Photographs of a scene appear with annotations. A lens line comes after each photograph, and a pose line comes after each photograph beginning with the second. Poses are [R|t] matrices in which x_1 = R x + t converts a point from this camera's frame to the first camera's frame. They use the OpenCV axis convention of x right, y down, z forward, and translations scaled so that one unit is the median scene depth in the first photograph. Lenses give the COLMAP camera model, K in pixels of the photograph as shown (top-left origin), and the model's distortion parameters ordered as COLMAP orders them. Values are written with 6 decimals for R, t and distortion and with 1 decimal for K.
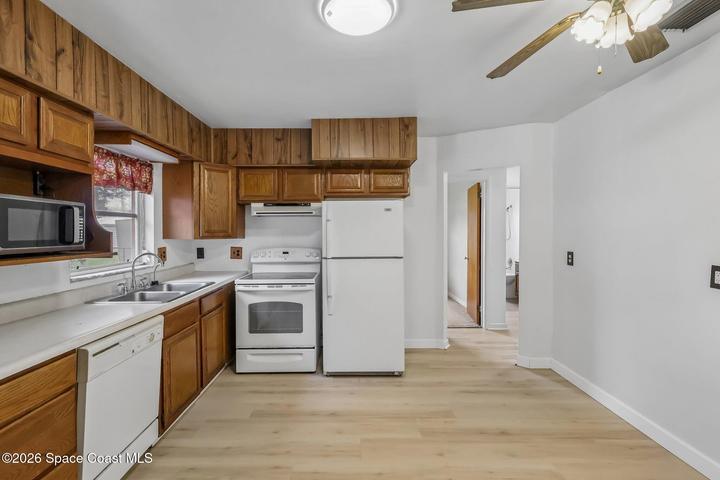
lens RADIAL K [[328.3, 0, 349.7], [0, 328.3, 237.2], [0, 0, 1]] dist [0.000449, 0.000403]
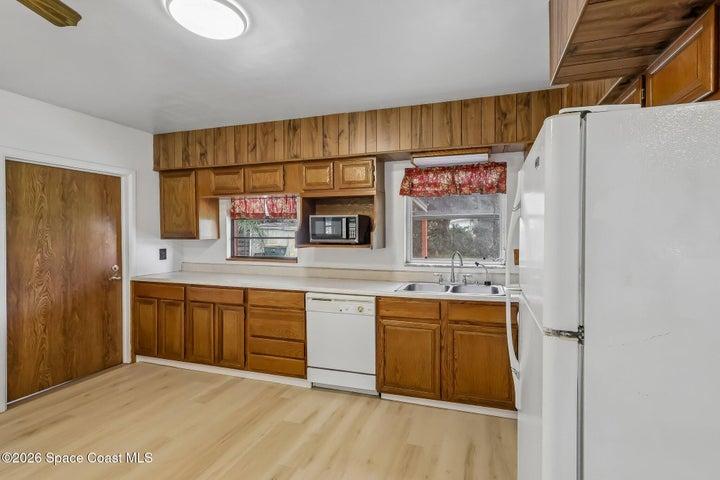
lens RADIAL K [[339.1, 0, 371.8], [0, 339.1, 235.6], [0, 0, 1]] dist [0.003087, 0.000414]
pose [[-0.289514, 0.014915, -0.957057, 0.454145], [-0.013863, 0.999708, 0.019773, -0.019703], [0.957073, 0.018993, -0.289223, 0.893828]]
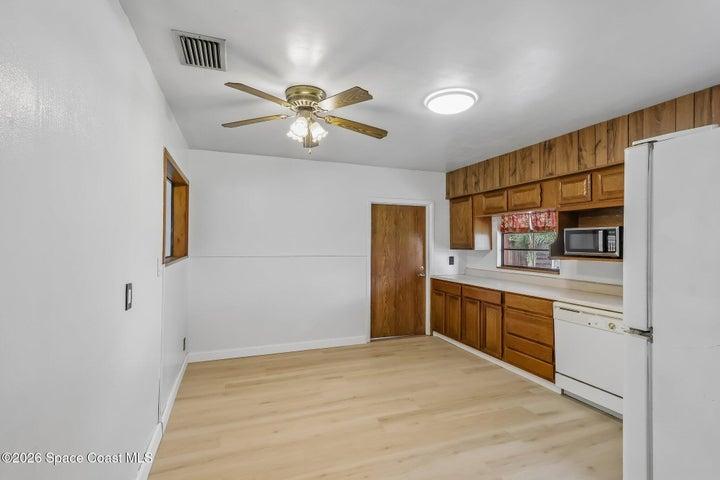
lens RADIAL K [[331.7, 0, 362.0], [0, 331.7, 241.2], [0, 0, 1]] dist [0.001949, 0.000453]
pose [[-0.926700, -0.003408, -0.375786, 0.504689], [-0.007652, 0.999923, 0.009802, -0.023767], [0.375724, 0.011959, -0.926655, 1.139554]]
